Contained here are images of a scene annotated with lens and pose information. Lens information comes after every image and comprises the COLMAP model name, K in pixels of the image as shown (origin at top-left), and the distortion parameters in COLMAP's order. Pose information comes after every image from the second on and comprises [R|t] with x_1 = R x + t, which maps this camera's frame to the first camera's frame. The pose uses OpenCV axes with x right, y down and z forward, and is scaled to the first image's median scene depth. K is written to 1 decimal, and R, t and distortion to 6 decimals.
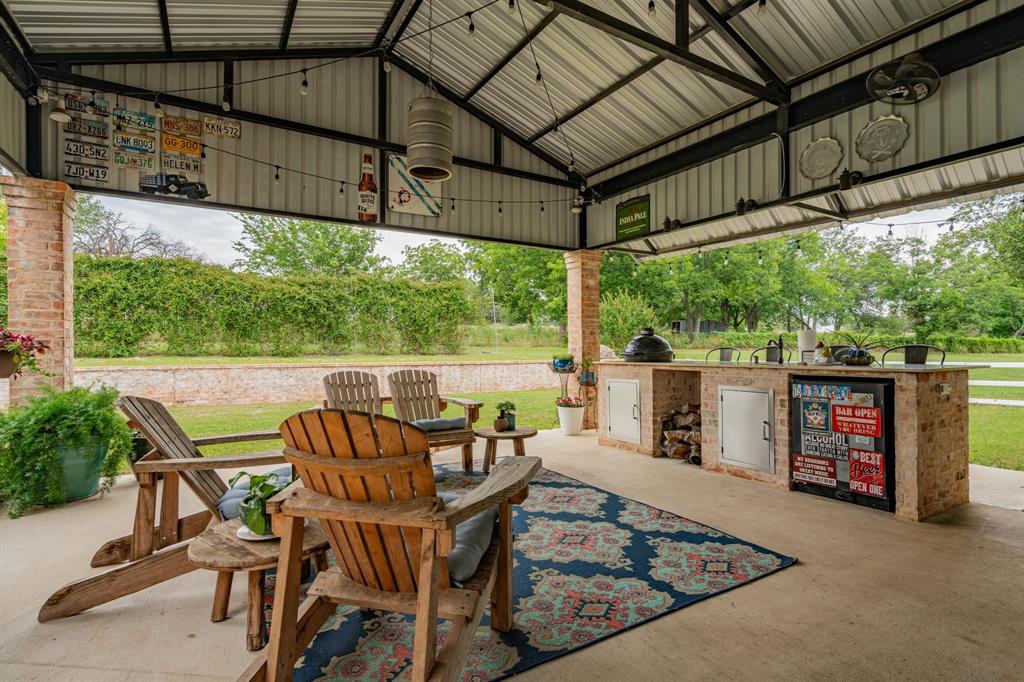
lens RADIAL K [[491.8, 0, 512.1], [0, 491.8, 344.4], [0, 0, 1]] dist [0.004715, 0.000486]
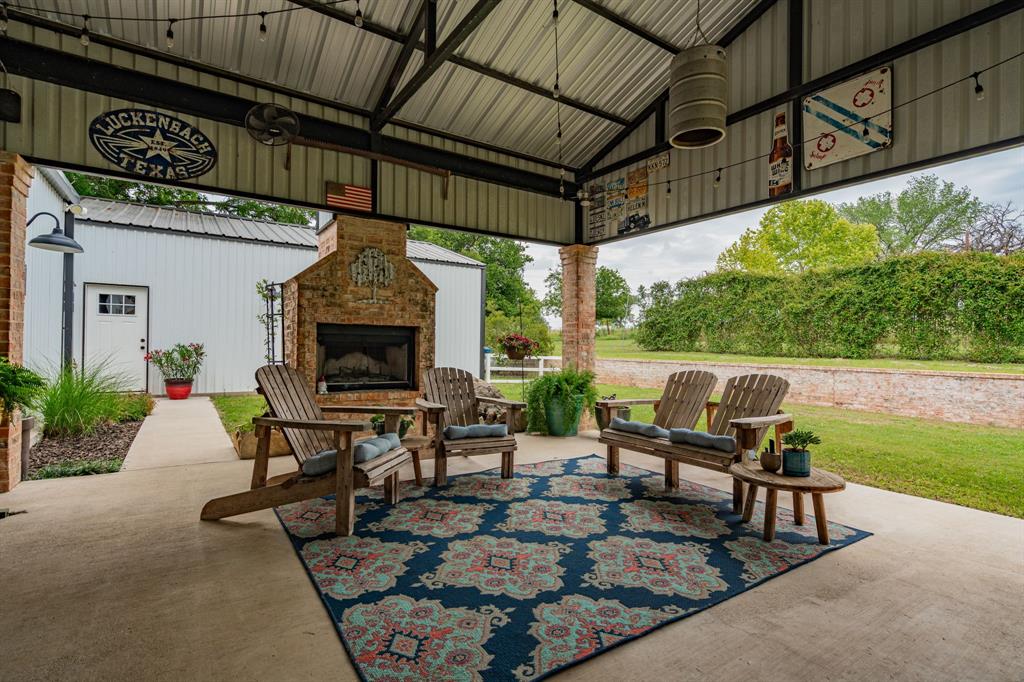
lens RADIAL K [[491.8, 0, 508.8], [0, 491.8, 341.7], [0, 0, 1]] dist [0.004715, 0.000486]
pose [[0.043003, -0.007388, -0.999048, 0.612218], [-0.007522, 0.999942, -0.007718, 0.009408], [0.999047, 0.007846, 0.042945, 0.601567]]
